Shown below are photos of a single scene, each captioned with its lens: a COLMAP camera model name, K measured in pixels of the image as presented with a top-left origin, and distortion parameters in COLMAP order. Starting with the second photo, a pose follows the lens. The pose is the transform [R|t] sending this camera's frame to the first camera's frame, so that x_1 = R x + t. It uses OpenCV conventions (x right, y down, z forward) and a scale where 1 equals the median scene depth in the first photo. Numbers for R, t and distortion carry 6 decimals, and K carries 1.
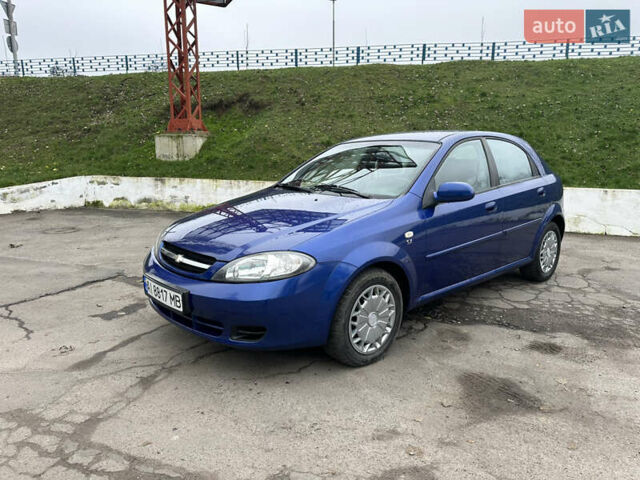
lens RADIAL K [[449.3, 0, 318.6], [0, 449.3, 241.8], [0, 0, 1]] dist [0.059139, -0.069645]
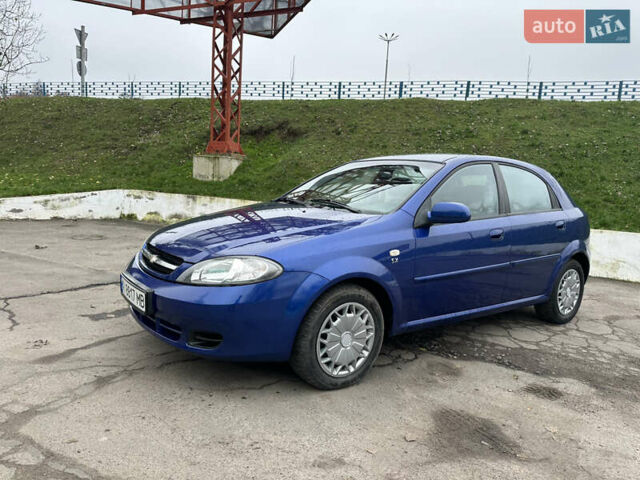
lens RADIAL K [[449.3, 0, 318.6], [0, 449.3, 241.8], [0, 0, 1]] dist [0.059139, -0.069645]
pose [[0.992808, 0.071298, -0.096174, 0.086285], [-0.078090, 0.994568, -0.068817, 0.024623], [0.090745, 0.075832, 0.992983, 0.033054]]
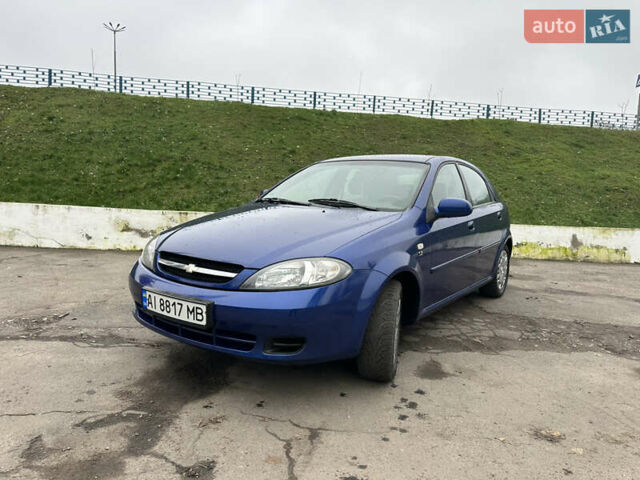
lens RADIAL K [[449.3, 0, 318.6], [0, 449.3, 241.8], [0, 0, 1]] dist [0.059139, -0.069645]
pose [[0.976016, 0.014447, 0.217219, -0.159632], [0.002657, 0.996931, -0.078243, 0.034547], [-0.217683, 0.076944, 0.972982, 0.038964]]
